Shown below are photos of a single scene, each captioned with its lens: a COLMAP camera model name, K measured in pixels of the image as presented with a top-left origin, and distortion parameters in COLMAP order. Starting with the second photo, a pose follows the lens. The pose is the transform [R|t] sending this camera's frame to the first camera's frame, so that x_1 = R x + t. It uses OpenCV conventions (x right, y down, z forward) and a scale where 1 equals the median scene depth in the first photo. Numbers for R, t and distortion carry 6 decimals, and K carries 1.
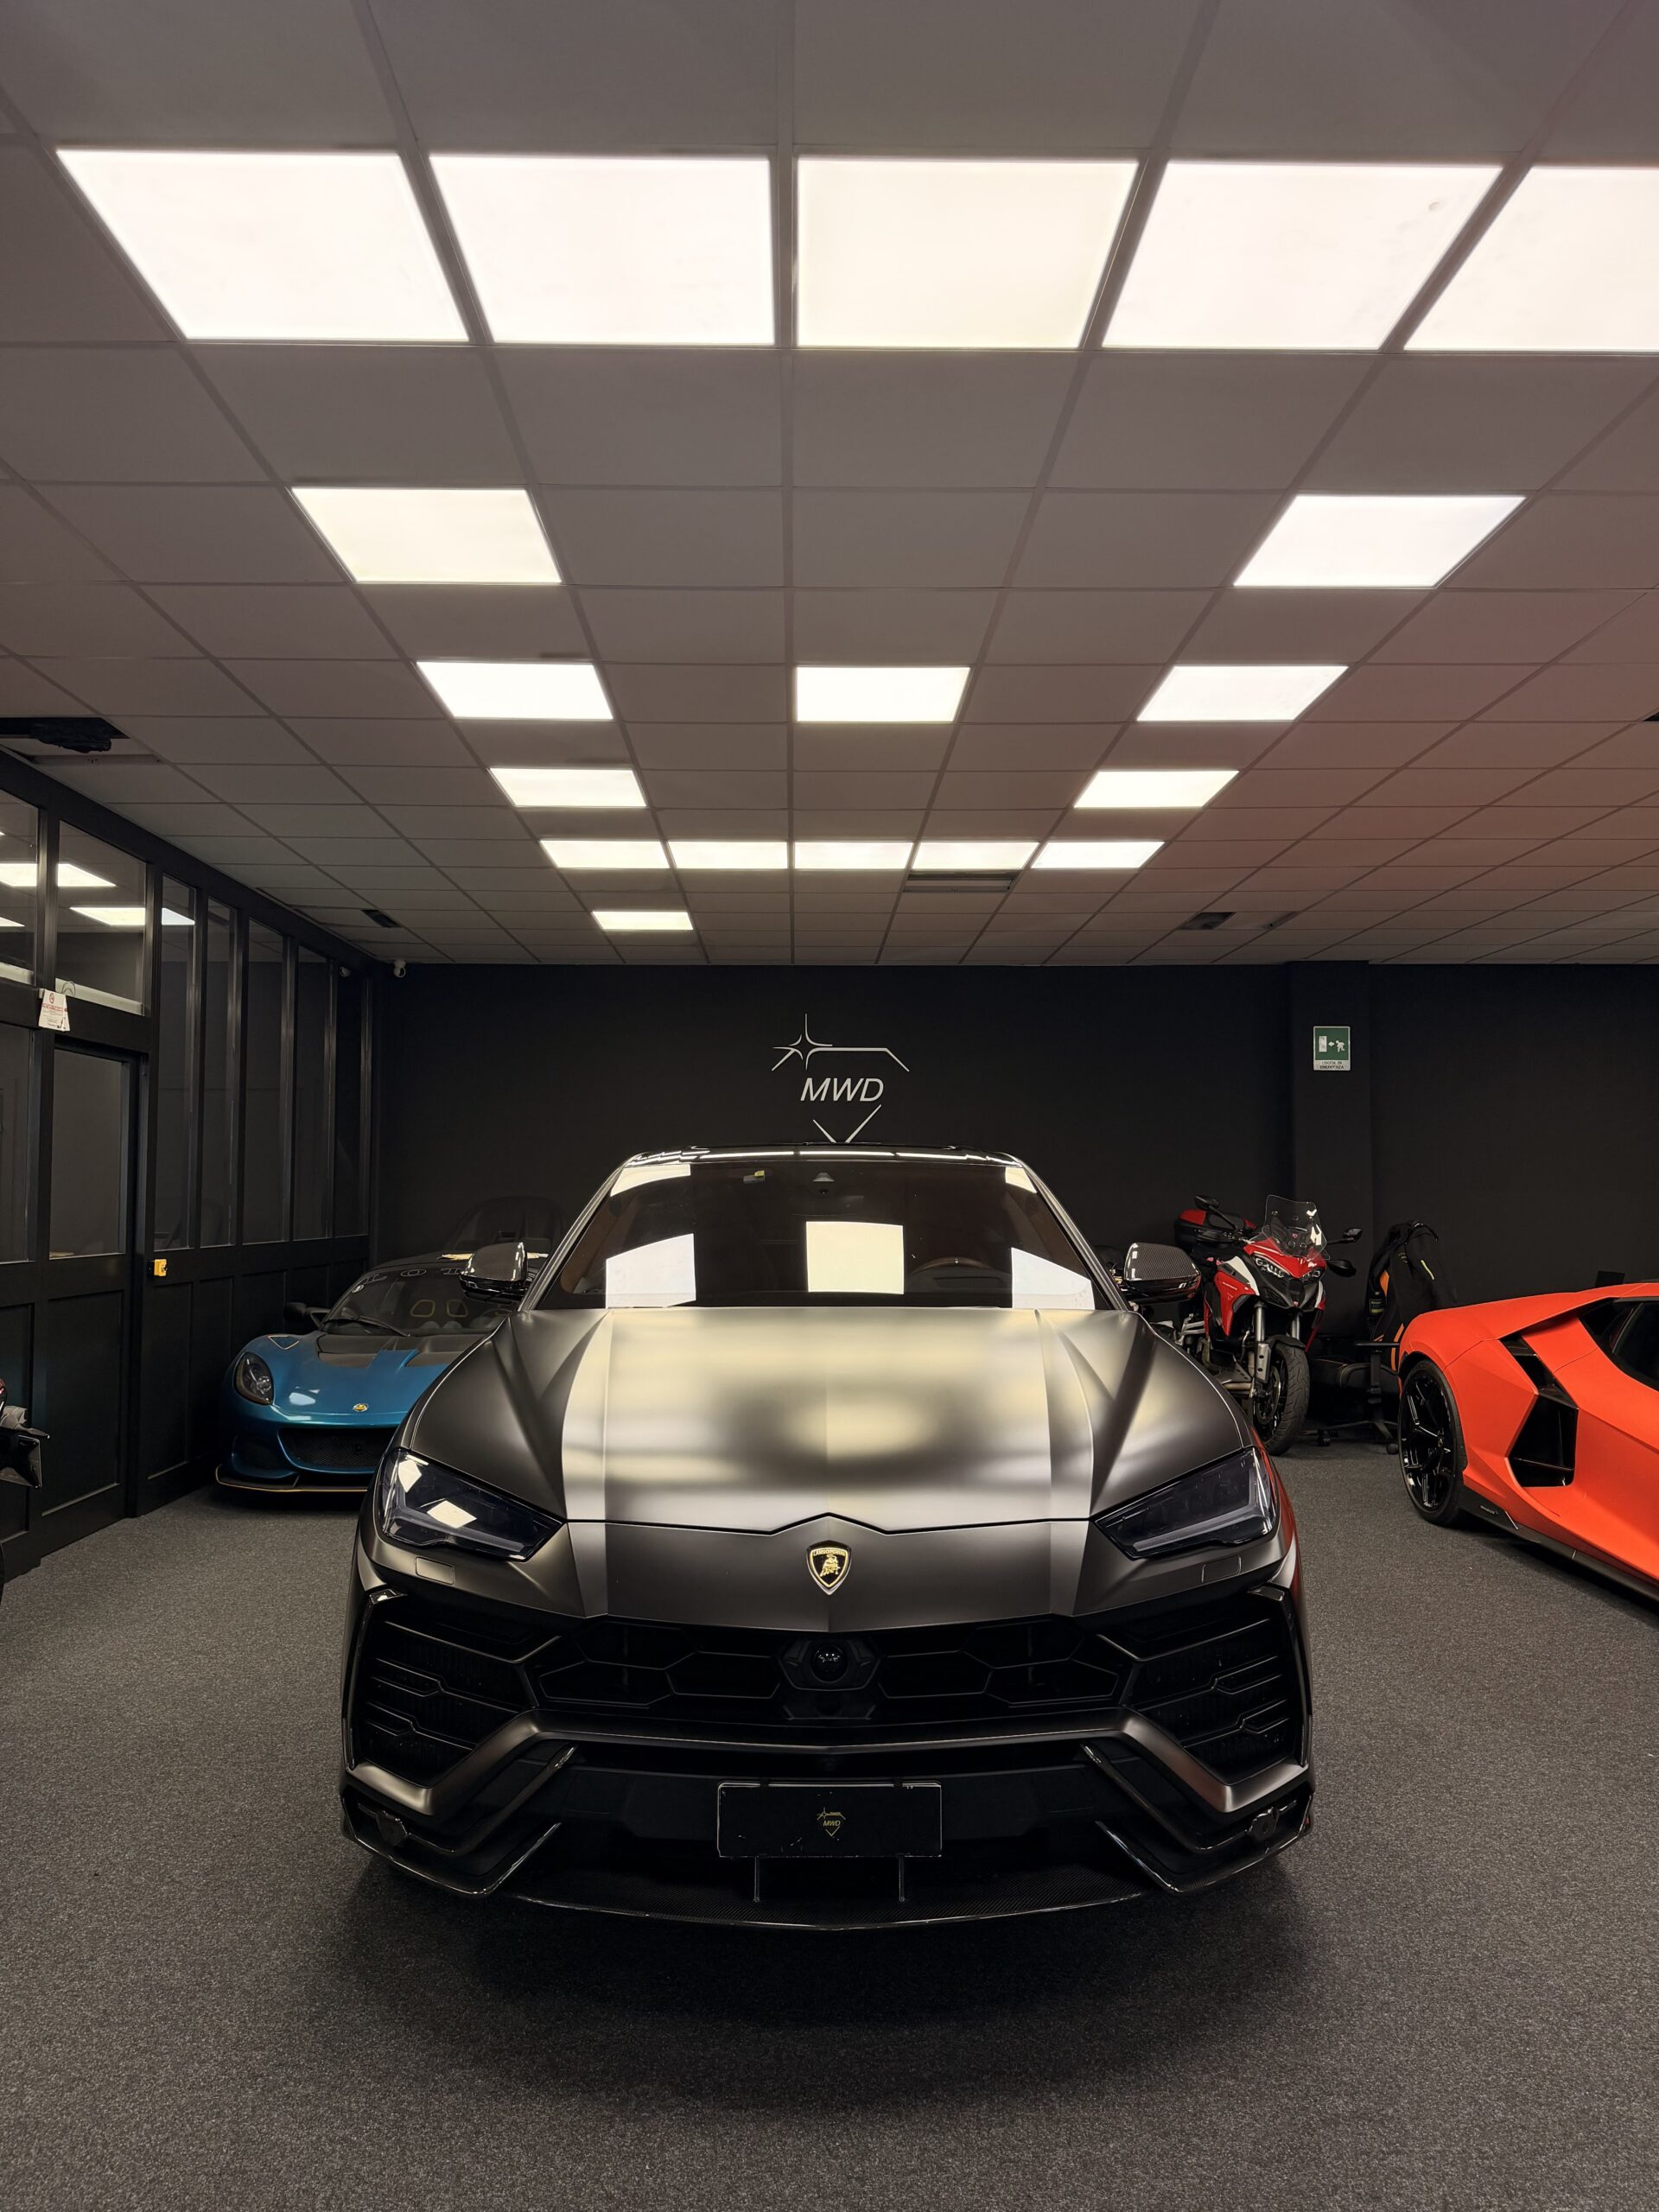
lens RADIAL K [[1559.2, 0, 824.0], [0, 1559.2, 1103.6], [0, 0, 1]] dist [0.050457, -0.047512]
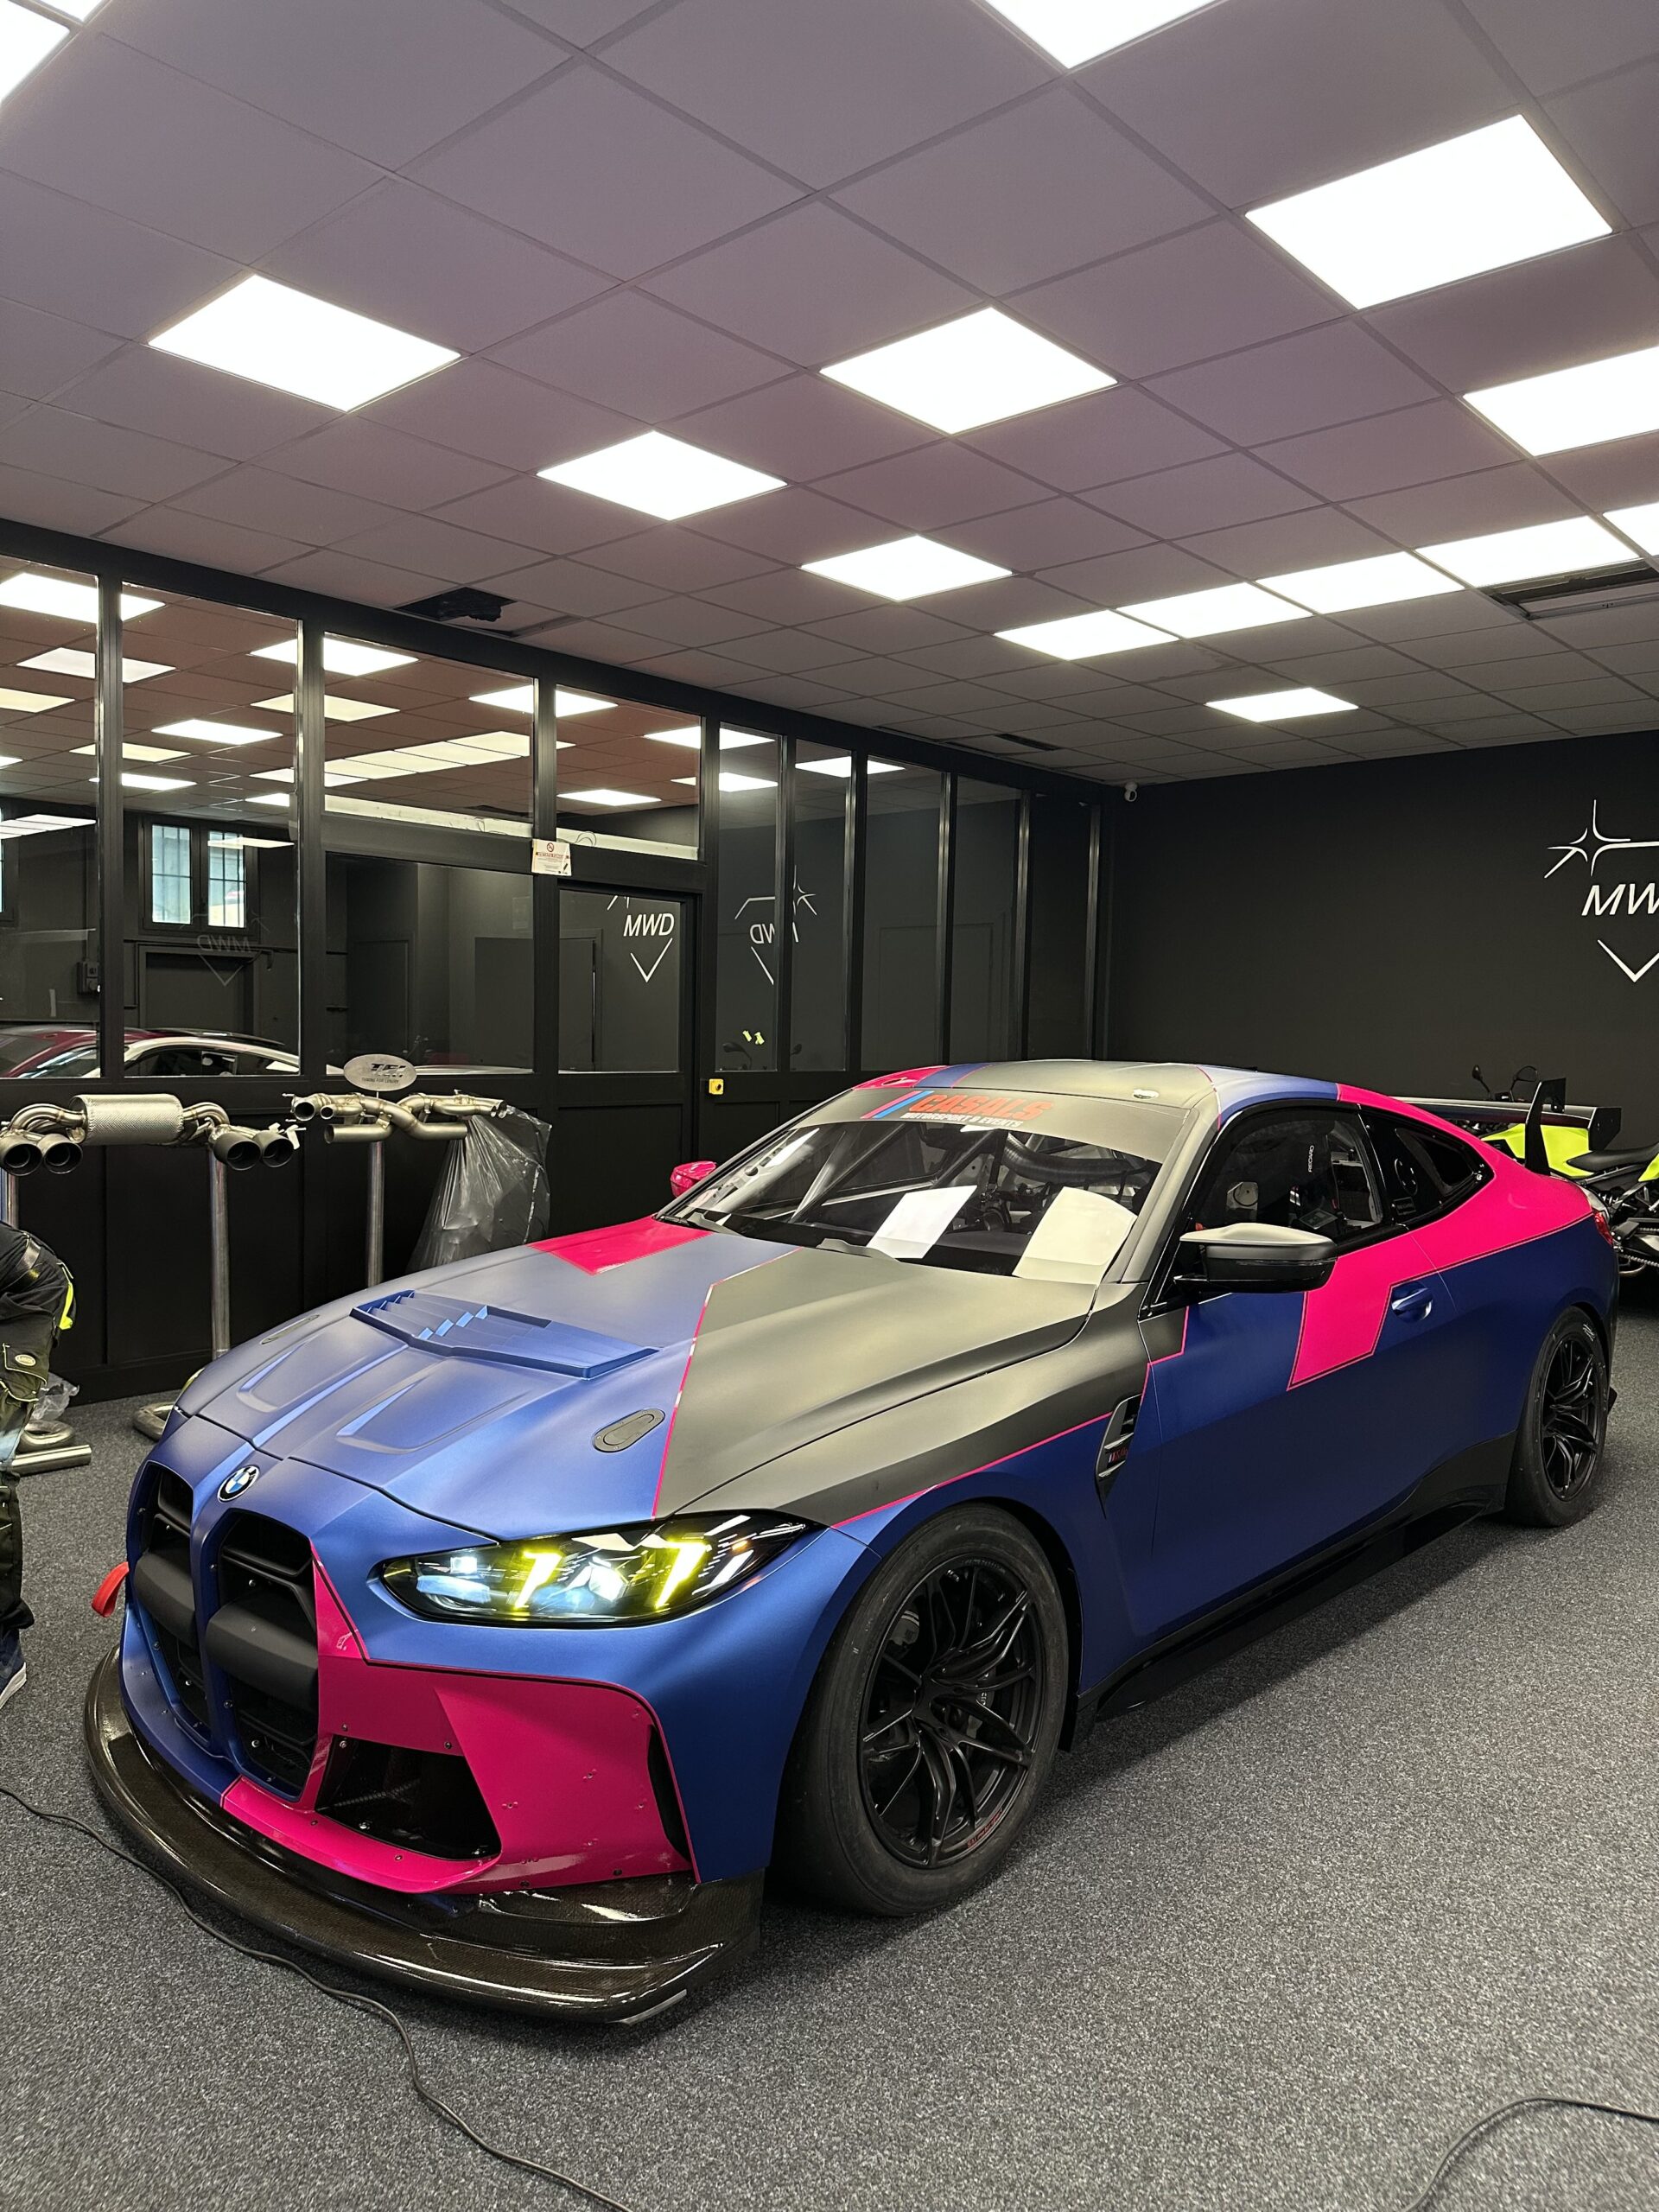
lens RADIAL K [[1557.8, 0, 831.0], [0, 1557.8, 1125.8], [0, 0, 1]] dist [0.042969, -0.046691]
pose [[0.720936, 0.056277, -0.690713, 0.330543], [0.022730, 0.994241, 0.104731, 0.014879], [0.692629, -0.091204, 0.715505, 0.221619]]
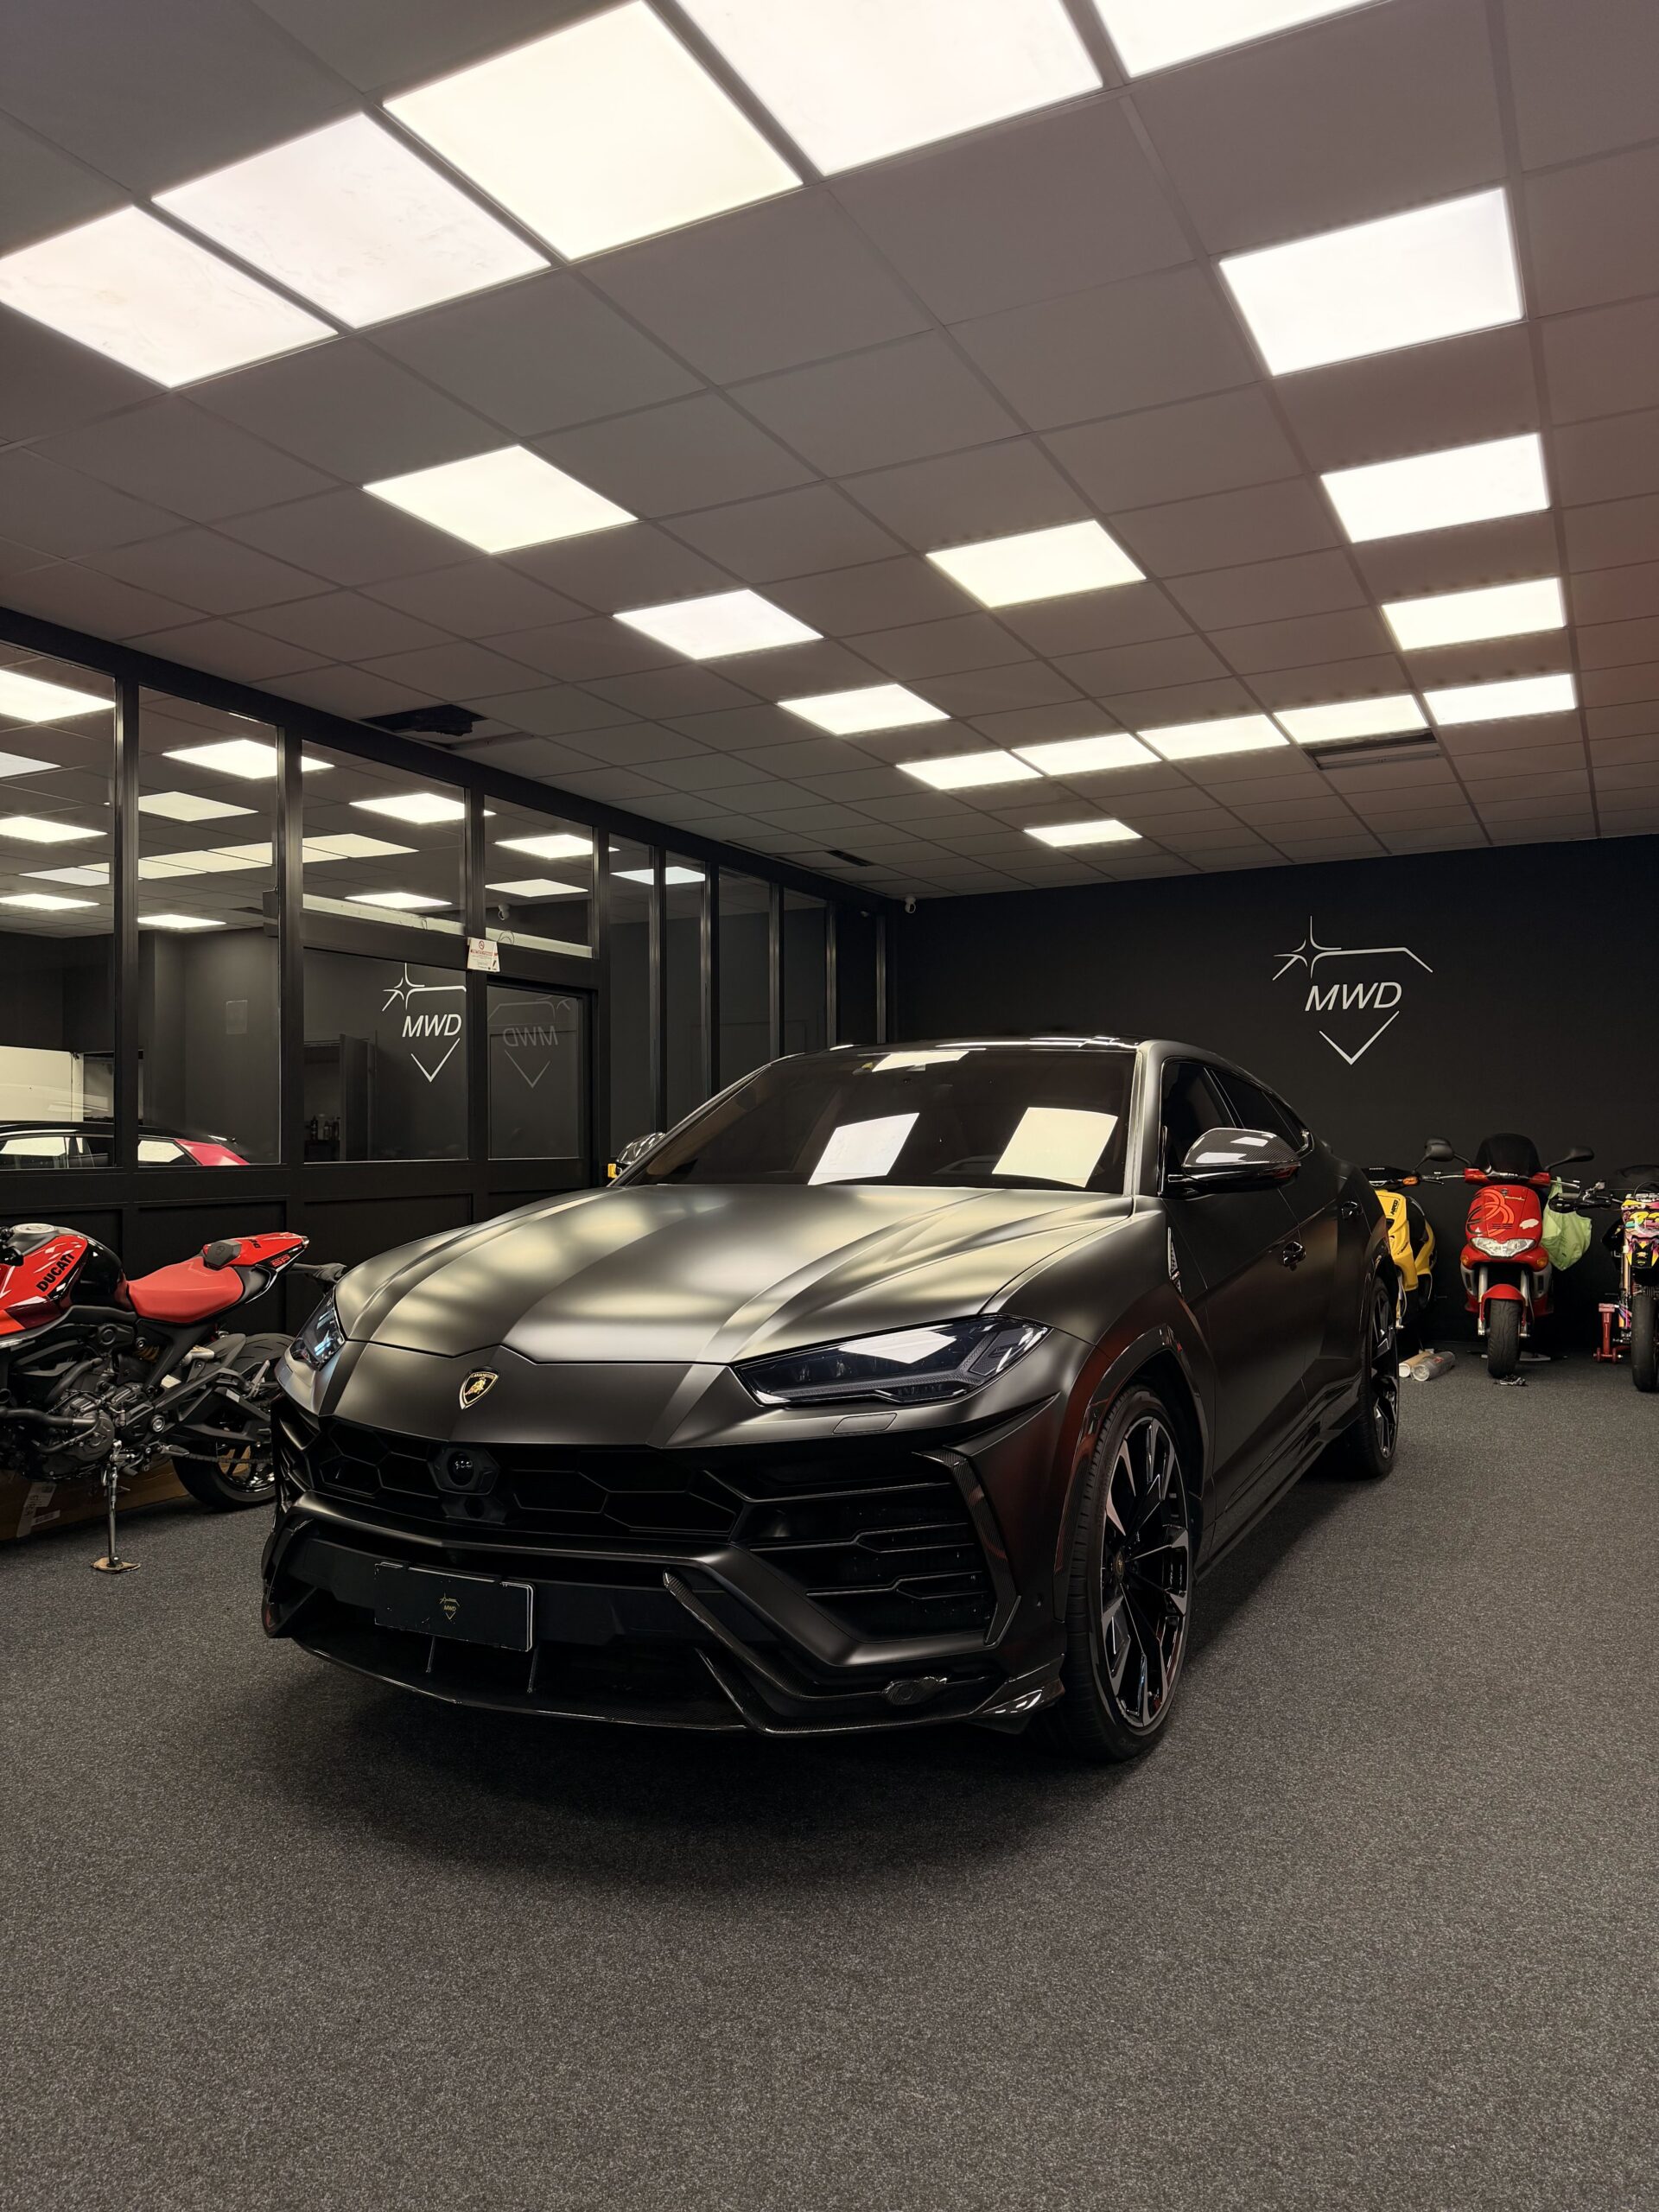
lens RADIAL K [[1559.2, 0, 821.1], [0, 1559.2, 1099.3], [0, 0, 1]] dist [0.050457, -0.047512]
pose [[0.877739, -0.018772, -0.478770, 0.226114], [0.034891, 0.999084, 0.024794, 0.022422], [0.477866, -0.038468, 0.877590, 0.046118]]
